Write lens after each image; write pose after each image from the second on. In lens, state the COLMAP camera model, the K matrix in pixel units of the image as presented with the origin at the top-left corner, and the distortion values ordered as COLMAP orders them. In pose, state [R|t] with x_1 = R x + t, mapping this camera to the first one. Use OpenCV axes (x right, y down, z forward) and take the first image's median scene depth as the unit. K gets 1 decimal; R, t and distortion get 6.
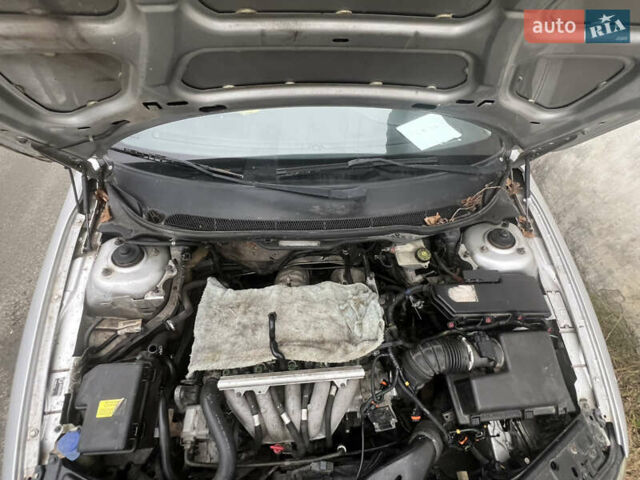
lens RADIAL K [[320.5, 0, 320.0], [0, 320.5, 240.0], [0, 0, 1]] dist [0.002015, 0.000662]
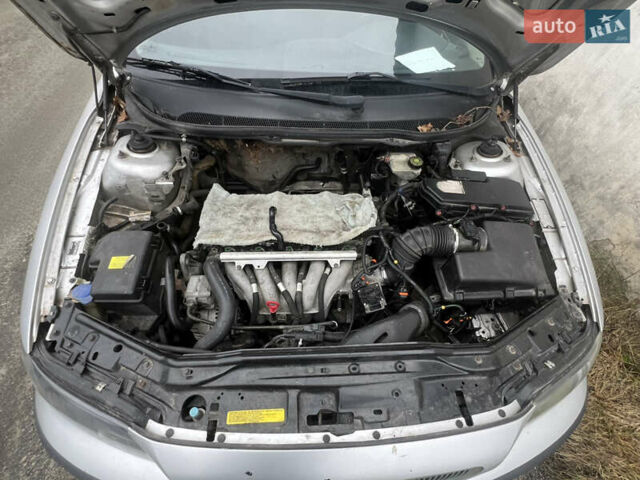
lens RADIAL K [[320.5, 0, 320.0], [0, 320.5, 240.0], [0, 0, 1]] dist [0.002015, 0.000662]
pose [[0.999500, 0.029546, -0.011250, 0.025626], [-0.029883, 0.999070, -0.031085, 0.385476], [0.010321, 0.031405, 0.999453, -0.069289]]
